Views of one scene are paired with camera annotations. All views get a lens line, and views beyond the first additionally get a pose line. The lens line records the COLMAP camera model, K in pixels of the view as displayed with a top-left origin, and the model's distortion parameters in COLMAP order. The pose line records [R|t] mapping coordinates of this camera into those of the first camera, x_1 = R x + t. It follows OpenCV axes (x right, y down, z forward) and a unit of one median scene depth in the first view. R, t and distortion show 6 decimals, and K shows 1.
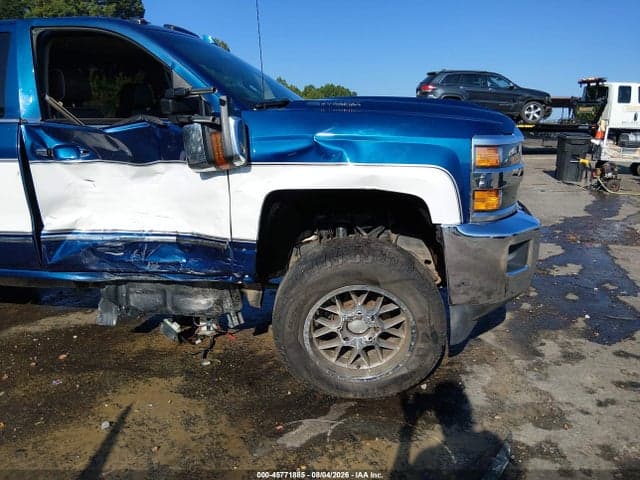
lens RADIAL K [[483.9, 0, 320.3], [0, 483.9, 243.1], [0, 0, 1]] dist [0.084527, -0.134731]
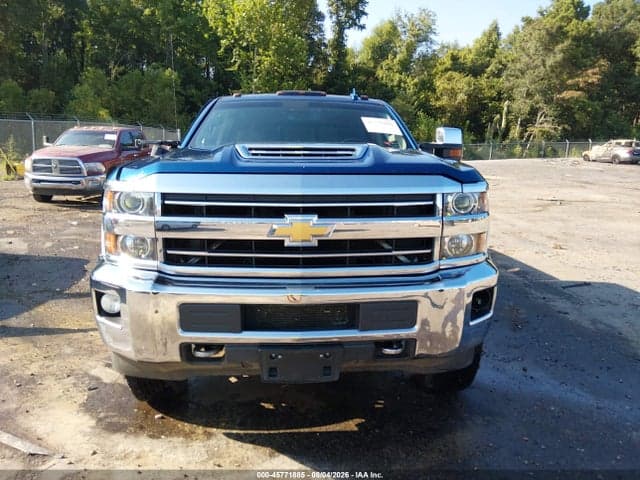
lens RADIAL K [[483.9, 0, 320.3], [0, 483.9, 243.1], [0, 0, 1]] dist [0.084527, -0.134731]
pose [[0.214075, 0.180864, -0.959927, 1.250544], [-0.252917, 0.959460, 0.124373, -0.283857], [0.943507, 0.216156, 0.251140, 1.007172]]
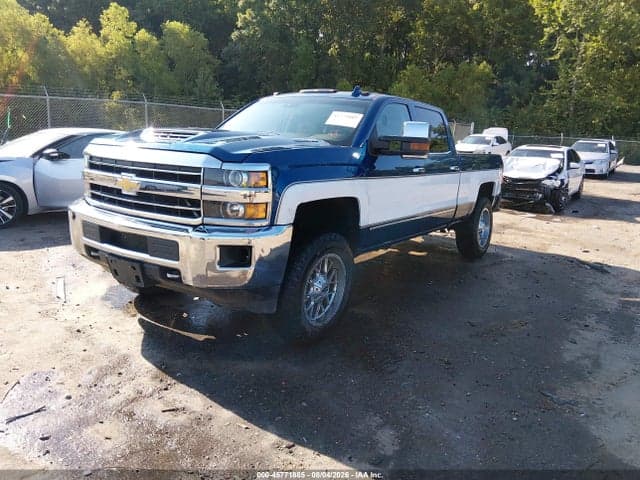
lens RADIAL K [[483.9, 0, 320.3], [0, 483.9, 243.1], [0, 0, 1]] dist [0.084527, -0.134731]
pose [[-0.416934, 0.175247, -0.891882, 1.412207], [-0.274737, 0.911042, 0.307445, -0.580944], [0.866421, 0.373218, -0.331698, 2.080227]]
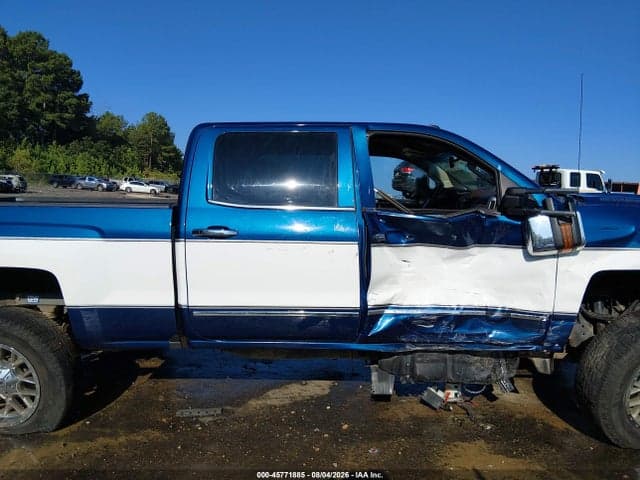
lens RADIAL K [[483.9, 0, 320.3], [0, 483.9, 243.1], [0, 0, 1]] dist [0.084527, -0.134731]
pose [[0.989368, 0.008342, 0.145197, -0.853008], [0.012618, 0.989665, -0.142844, -0.010887], [-0.144888, 0.143157, 0.979037, -0.086134]]
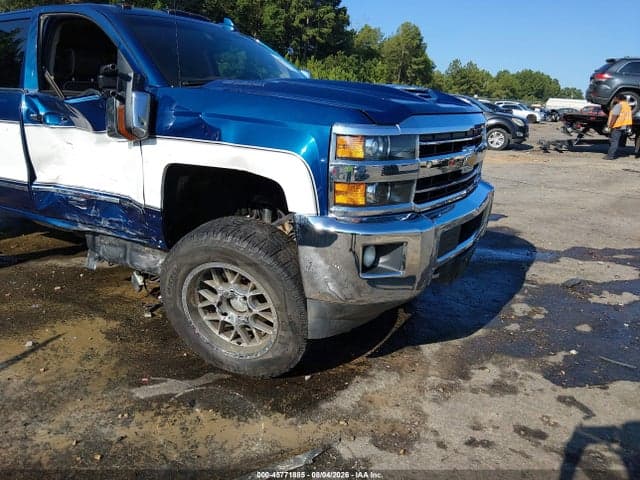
lens RADIAL K [[478.5, 0, 319.8], [0, 478.5, 250.3], [0, 0, 1]] dist [0.093048, -0.154492]
pose [[0.931866, 0.144846, -0.332633, 0.535350], [-0.129713, 0.989259, 0.067387, -0.031042], [0.338821, -0.019648, 0.940646, 0.100200]]
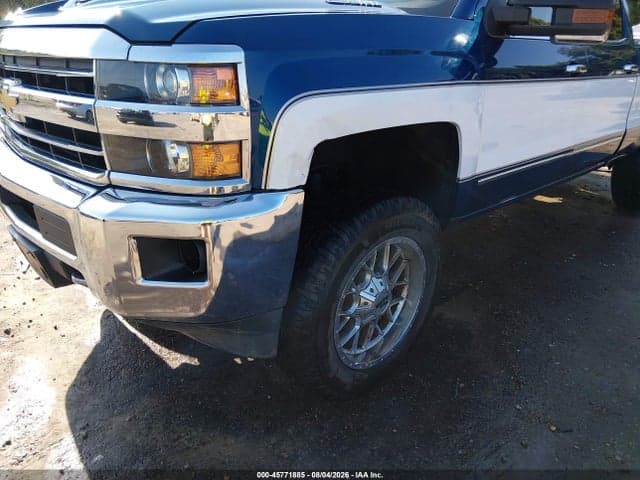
lens RADIAL K [[483.9, 0, 320.3], [0, 483.9, 243.1], [0, 0, 1]] dist [0.084527, -0.134731]
pose [[-0.589208, 0.296034, -0.751796, 0.778045], [-0.219952, 0.836555, 0.501793, -0.462273], [0.777467, 0.461020, -0.427792, 1.882867]]
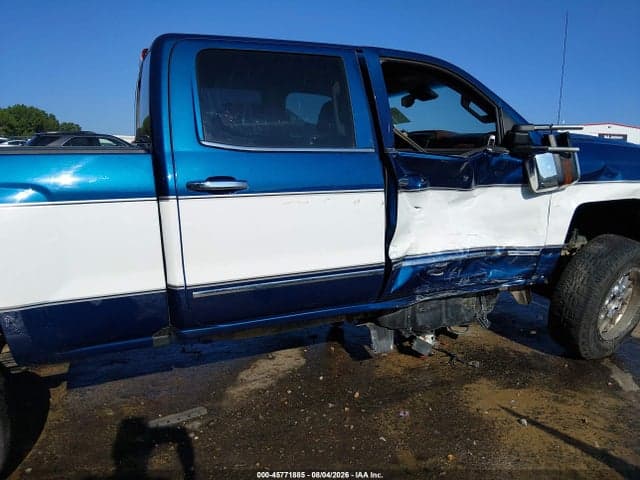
lens RADIAL K [[483.9, 0, 320.3], [0, 483.9, 243.1], [0, 0, 1]] dist [0.084527, -0.134731]
pose [[0.838608, -0.096732, 0.536078, -1.236220], [0.125012, 0.992017, -0.016558, -0.062359], [-0.530196, 0.080902, 0.844006, 0.247014]]
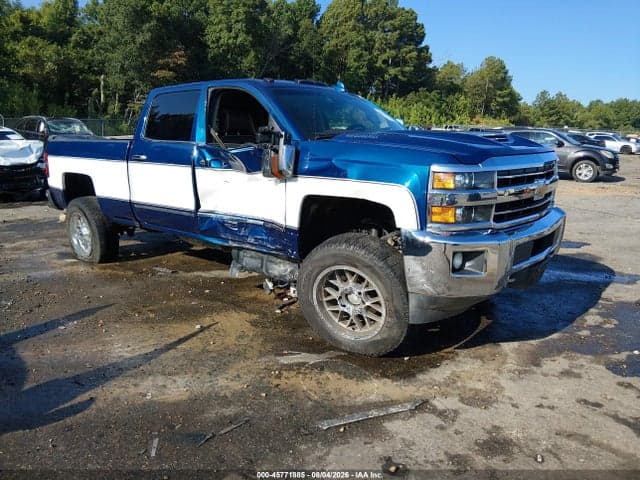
lens RADIAL K [[478.5, 0, 319.8], [0, 478.5, 250.3], [0, 0, 1]] dist [0.093048, -0.154492]
pose [[0.862774, 0.131094, -0.488299, 0.606717], [-0.139078, 0.990078, 0.020071, 0.021565], [0.486085, 0.050594, 0.872446, -0.219282]]
